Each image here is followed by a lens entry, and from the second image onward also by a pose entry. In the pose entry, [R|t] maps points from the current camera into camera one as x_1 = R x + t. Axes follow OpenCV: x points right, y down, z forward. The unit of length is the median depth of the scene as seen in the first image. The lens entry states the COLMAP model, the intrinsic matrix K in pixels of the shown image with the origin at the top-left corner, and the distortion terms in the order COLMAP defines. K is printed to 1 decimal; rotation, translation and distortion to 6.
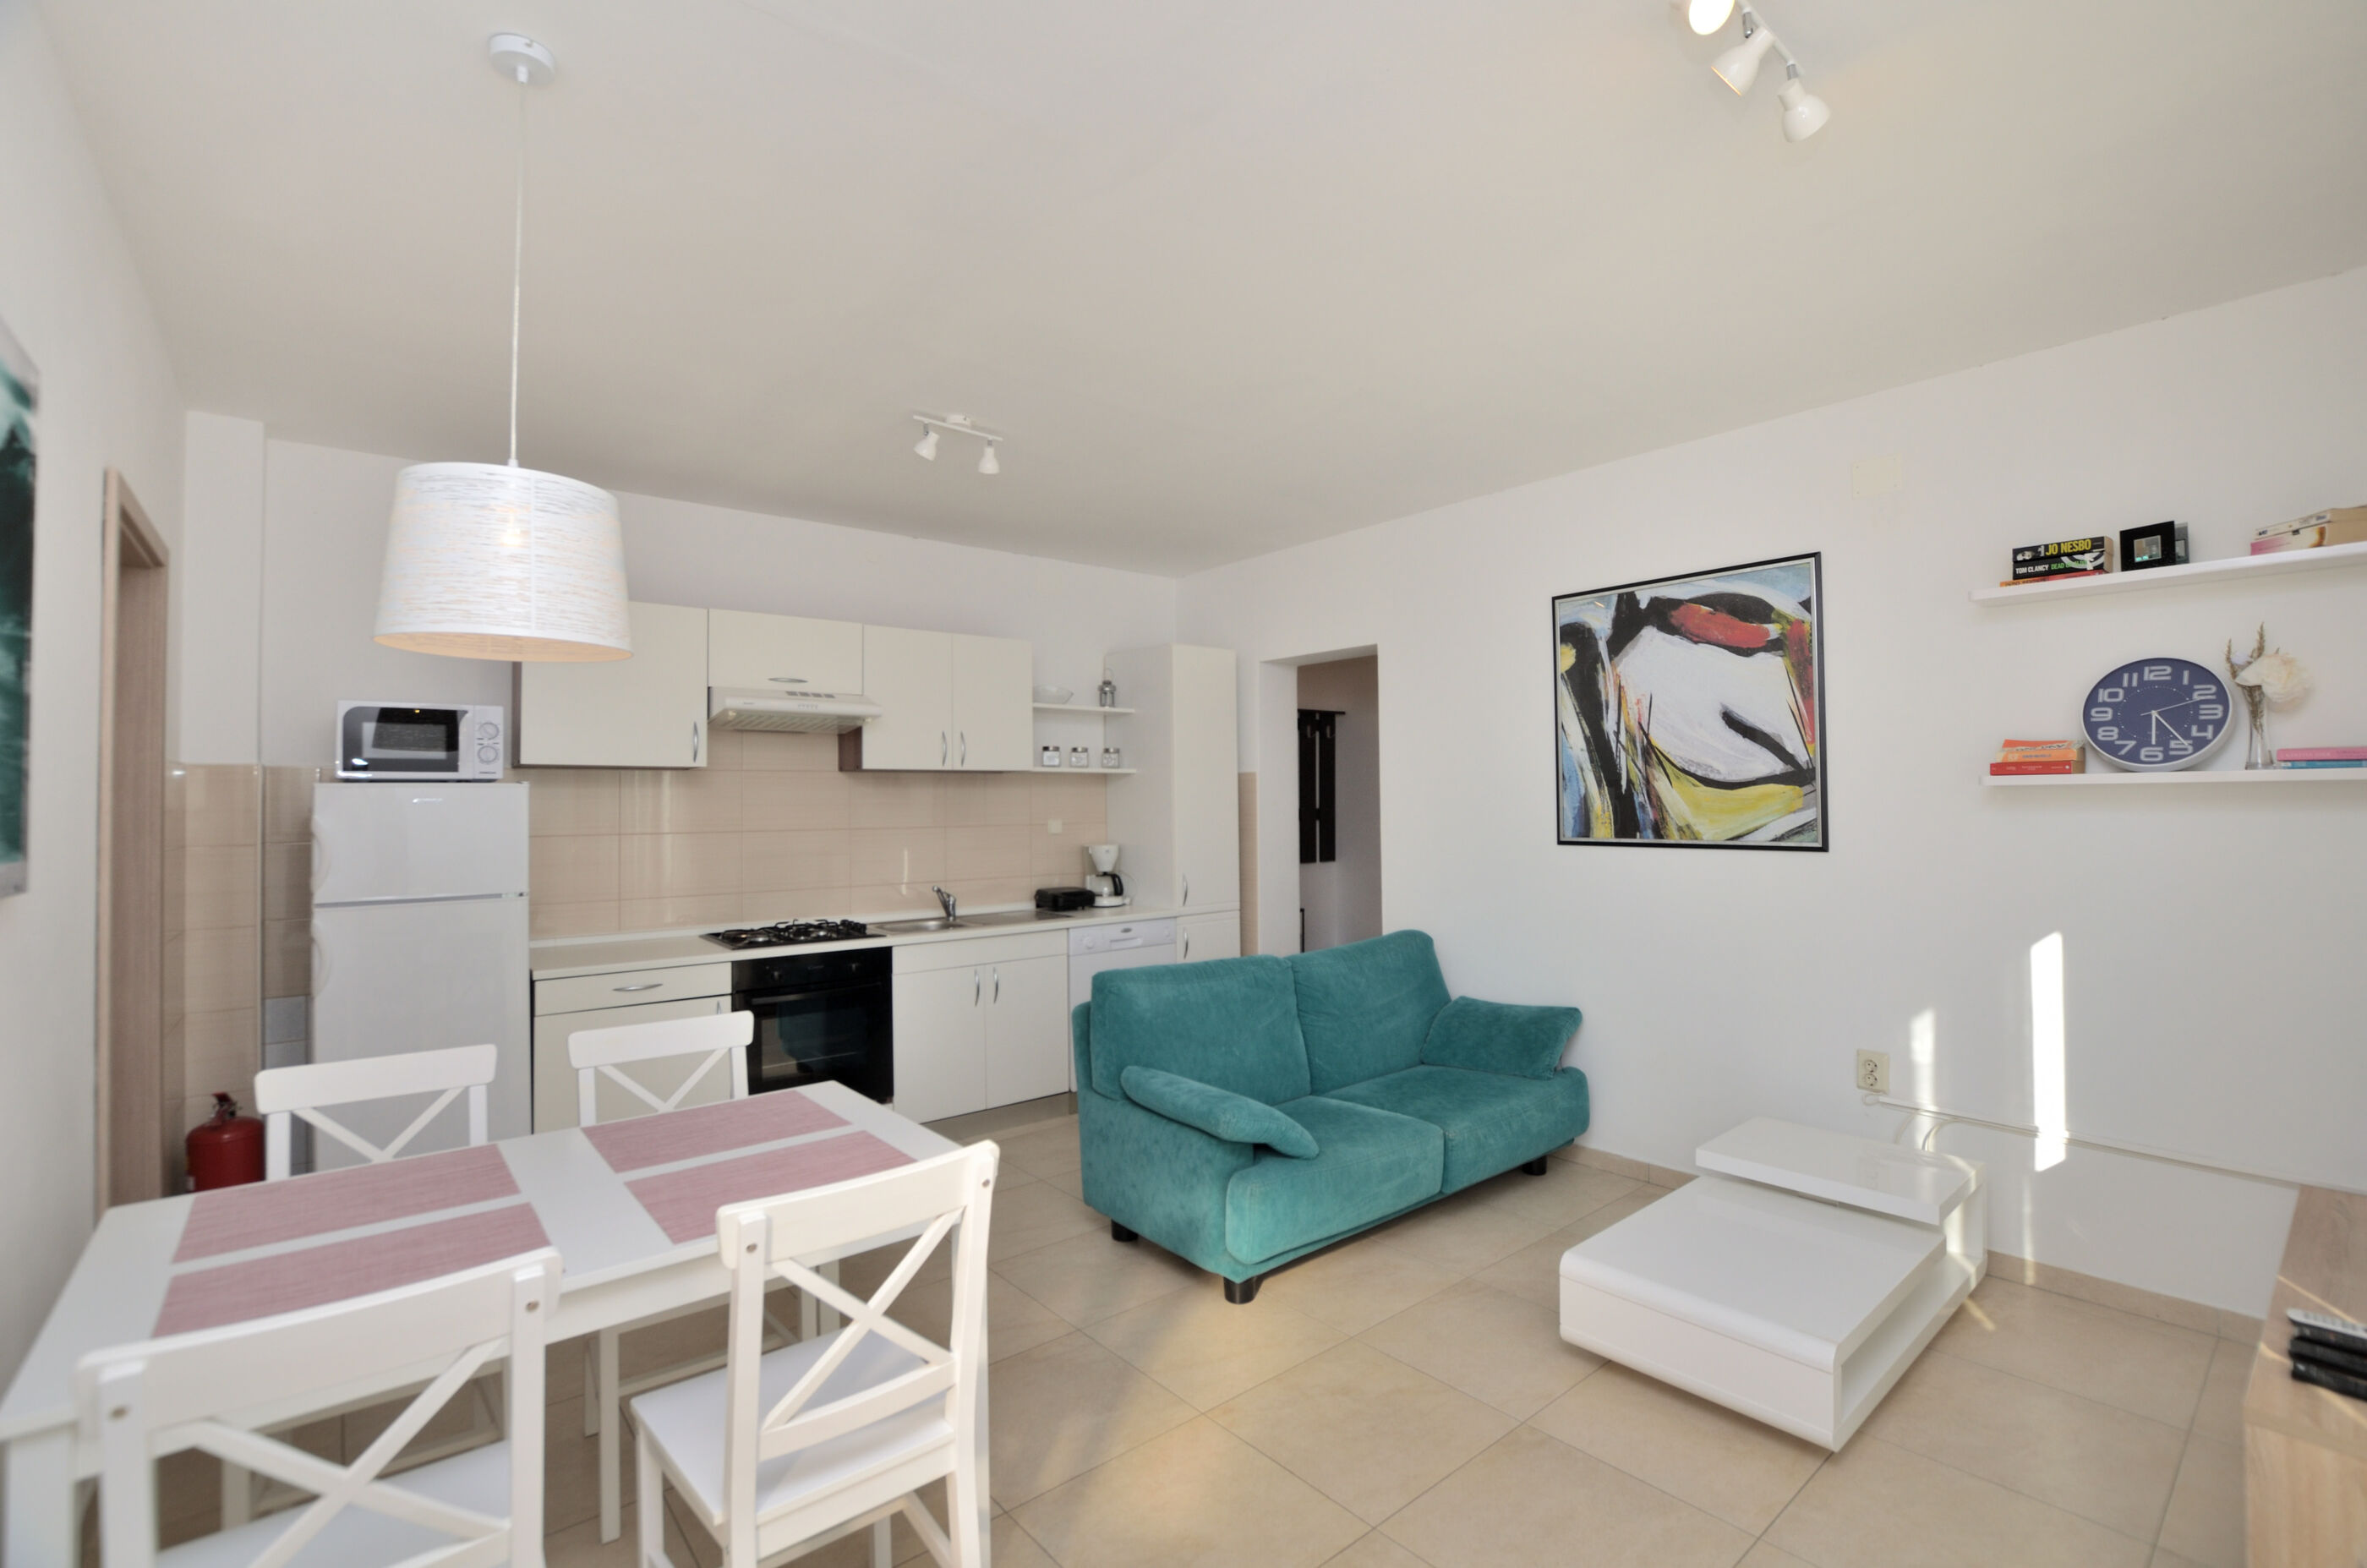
lens RADIAL K [[1045.4, 0, 1205.5], [0, 1045.4, 774.6], [0, 0, 1]] dist [-0.029670, 0.001712]
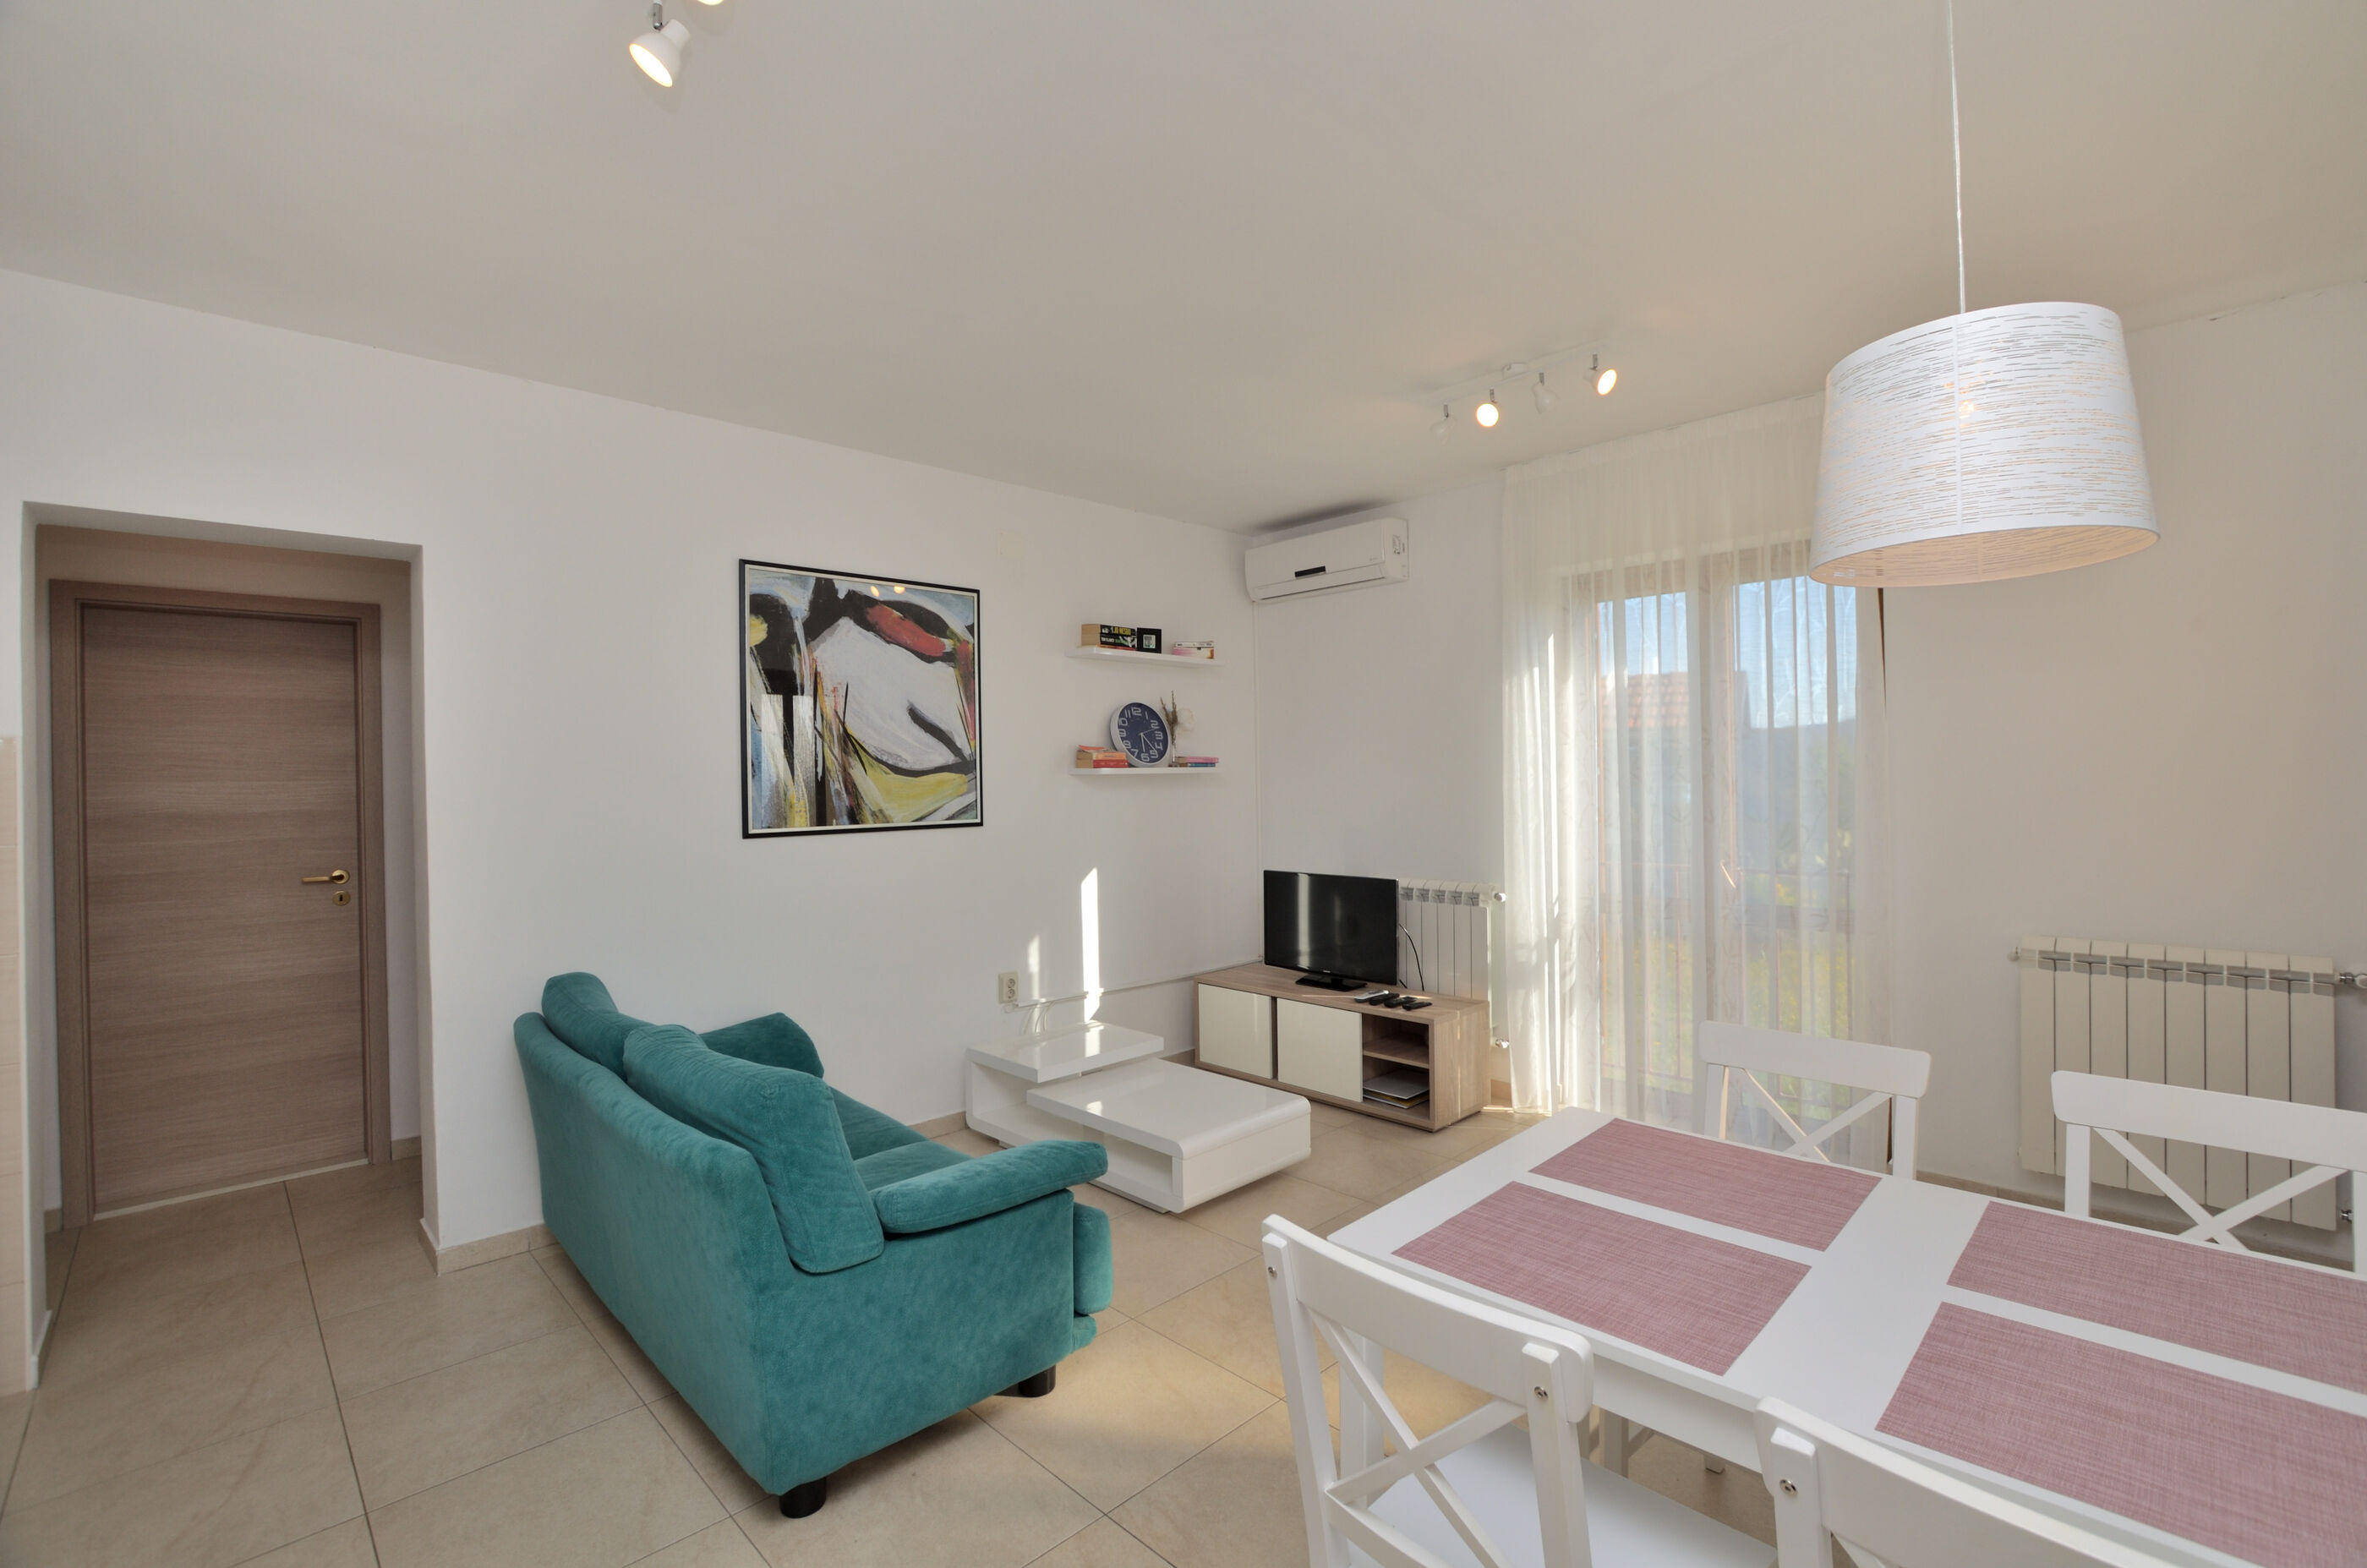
lens RADIAL K [[1045.4, 0, 1205.5], [0, 1045.4, 774.6], [0, 0, 1]] dist [-0.029670, 0.001712]
pose [[-0.080875, 0.011982, 0.996652, -0.613257], [-0.006691, 0.999899, -0.012564, 0.022223], [-0.996702, -0.007684, -0.080787, 0.719179]]
